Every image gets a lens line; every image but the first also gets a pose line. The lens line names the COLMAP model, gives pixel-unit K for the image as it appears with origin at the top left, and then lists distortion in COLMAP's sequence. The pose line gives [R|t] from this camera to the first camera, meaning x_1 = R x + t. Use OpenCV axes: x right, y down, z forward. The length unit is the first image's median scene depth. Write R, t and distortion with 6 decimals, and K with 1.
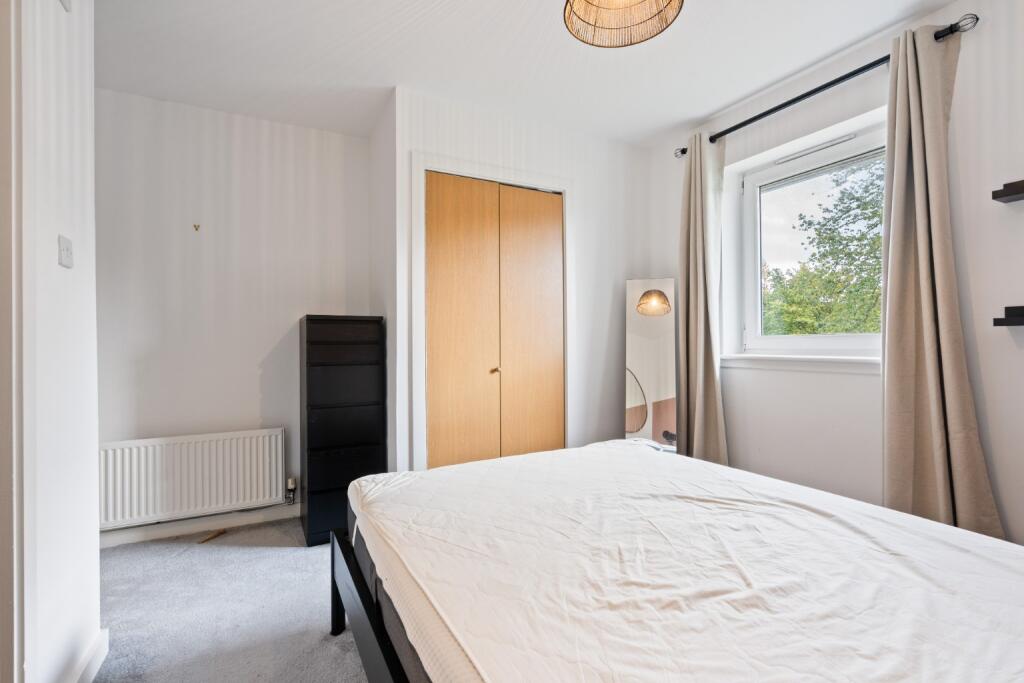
lens RADIAL K [[454.5, 0, 512.0], [0, 454.5, 341.5], [0, 0, 1]] dist [0.000747, 0.000177]
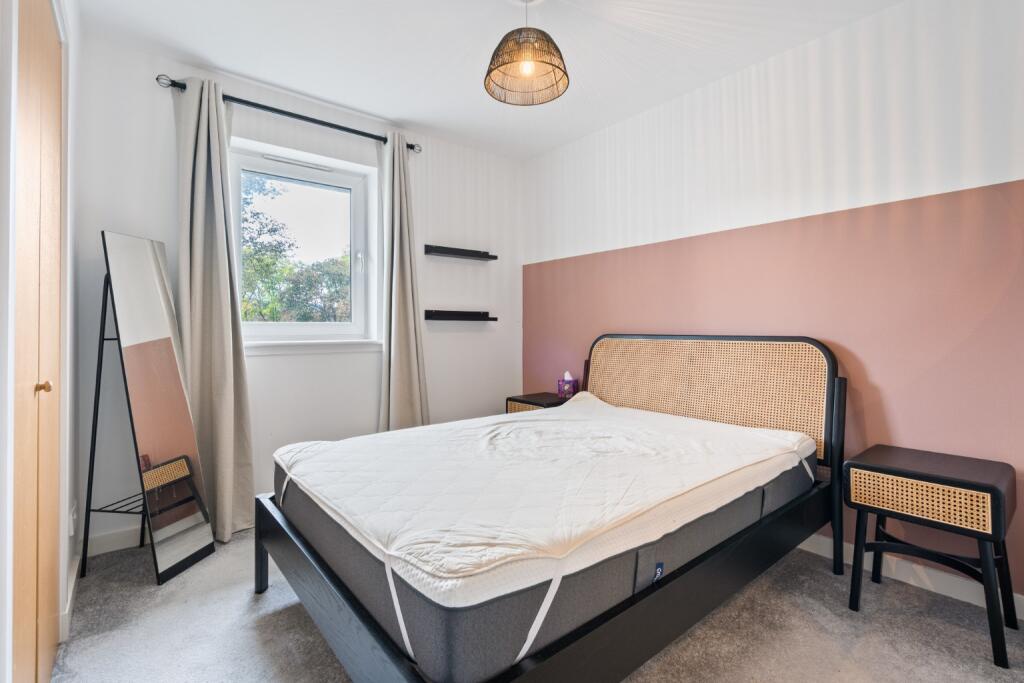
lens RADIAL K [[468.6, 0, 511.5], [0, 468.6, 320.6], [0, 0, 1]] dist [0.000173, 0.000047]
pose [[-0.206367, 0.011212, 0.978410, -0.613618], [0.001850, 0.999937, -0.011068, -0.006002], [-0.978473, -0.000474, -0.206375, 0.714642]]
